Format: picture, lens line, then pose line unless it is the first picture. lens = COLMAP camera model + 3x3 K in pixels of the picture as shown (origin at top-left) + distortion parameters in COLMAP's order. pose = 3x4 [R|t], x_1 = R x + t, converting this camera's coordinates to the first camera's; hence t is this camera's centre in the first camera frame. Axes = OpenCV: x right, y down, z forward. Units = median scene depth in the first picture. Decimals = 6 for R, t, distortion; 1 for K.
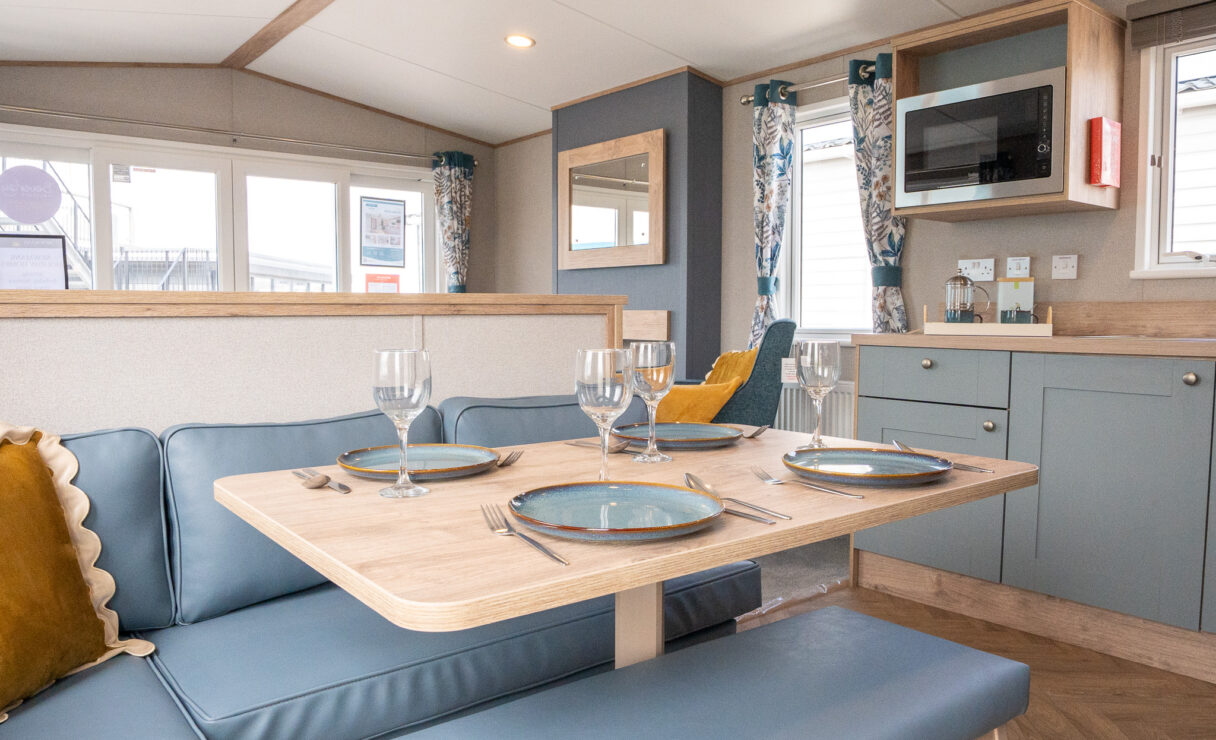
lens RADIAL K [[876.8, 0, 607.6], [0, 876.8, 368.5], [0, 0, 1]] dist [-0.030577, 0.004373]
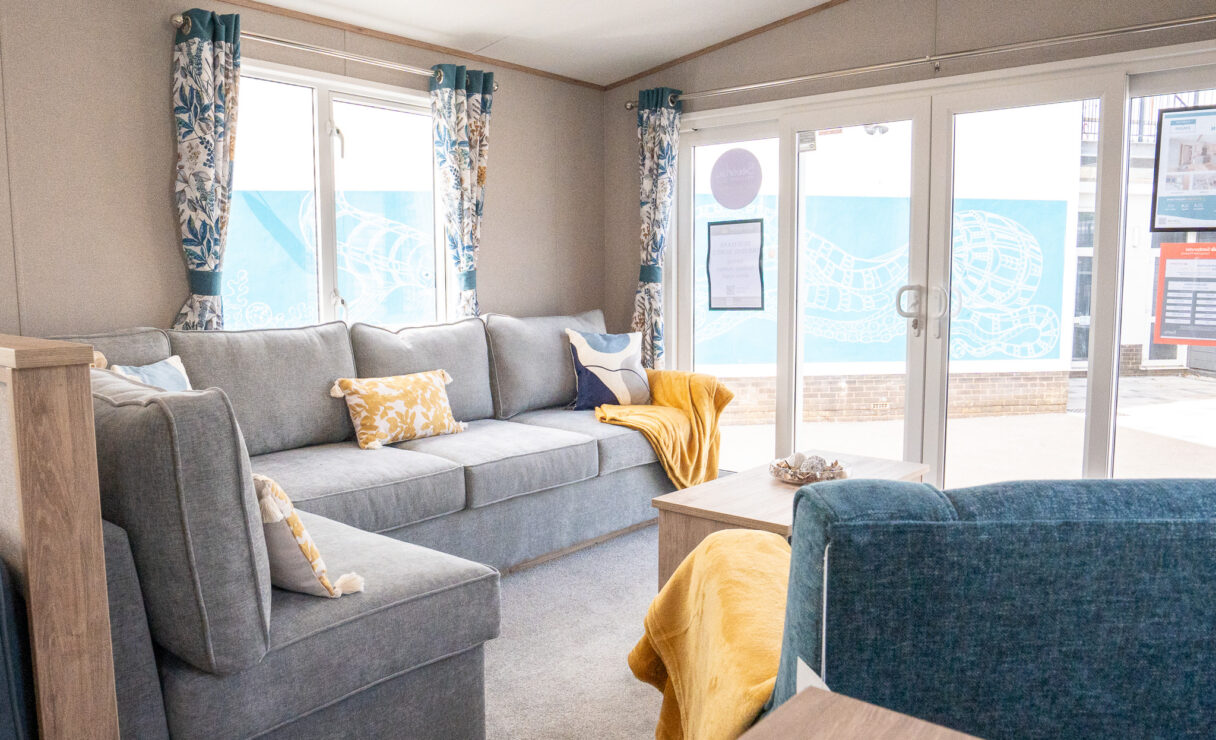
lens RADIAL K [[876.8, 0, 610.5], [0, 876.8, 371.7], [0, 0, 1]] dist [-0.030577, 0.004373]
pose [[0.186197, 0.105596, -0.976821, 0.253089], [-0.064022, 0.993399, 0.095184, -0.063257], [0.980424, 0.044815, 0.191729, 0.606732]]
